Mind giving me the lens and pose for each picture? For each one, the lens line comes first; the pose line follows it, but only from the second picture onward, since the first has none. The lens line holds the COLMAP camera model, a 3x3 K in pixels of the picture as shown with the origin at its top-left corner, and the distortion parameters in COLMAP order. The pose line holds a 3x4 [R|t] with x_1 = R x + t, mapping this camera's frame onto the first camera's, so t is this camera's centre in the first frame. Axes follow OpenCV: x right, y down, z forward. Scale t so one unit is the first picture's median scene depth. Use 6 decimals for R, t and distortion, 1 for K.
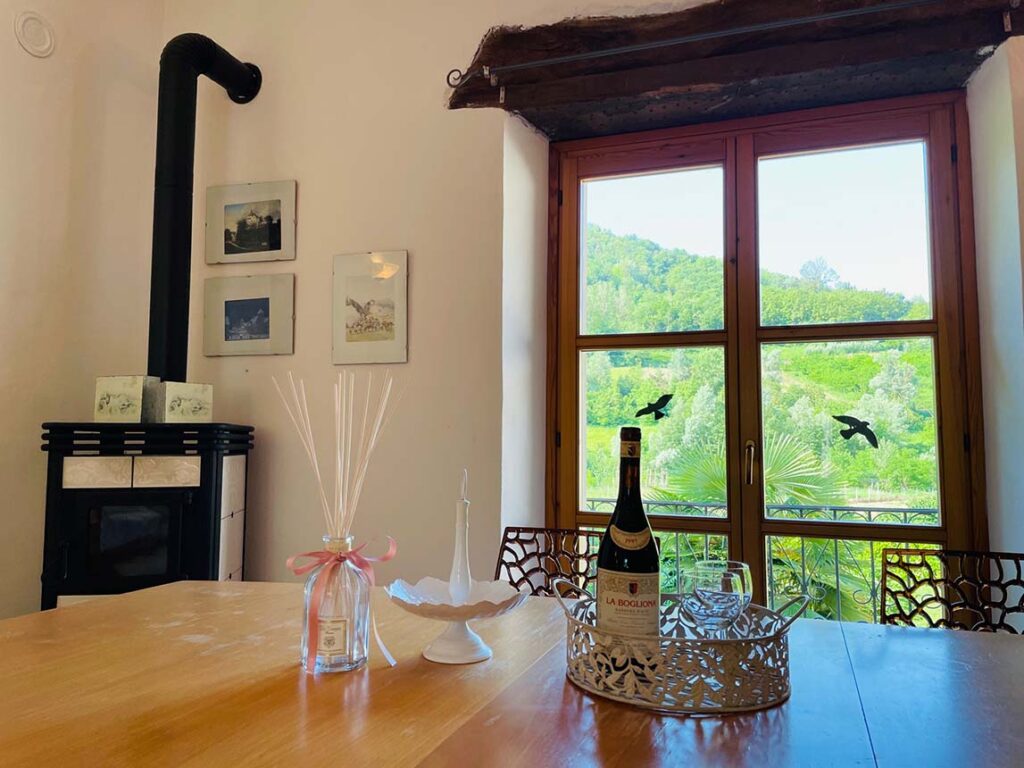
lens RADIAL K [[762.3, 0, 512.0], [0, 762.3, 384.0], [0, 0, 1]] dist [0.096999, -0.115991]
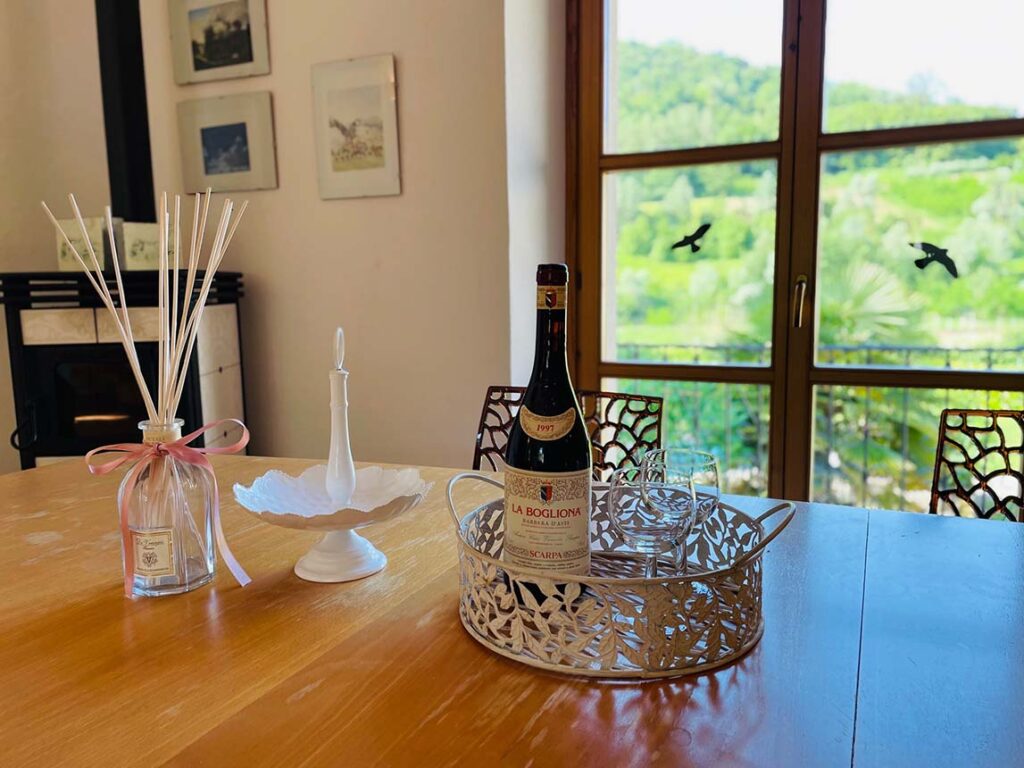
lens RADIAL K [[783.8, 0, 512.0], [0, 783.8, 384.0], [0, 0, 1]] dist [0.096843, -0.130366]
pose [[0.996455, -0.012583, -0.083184, 0.070950], [0.029115, 0.979234, 0.200633, 0.007825], [0.078932, -0.202344, 0.976128, 0.116991]]
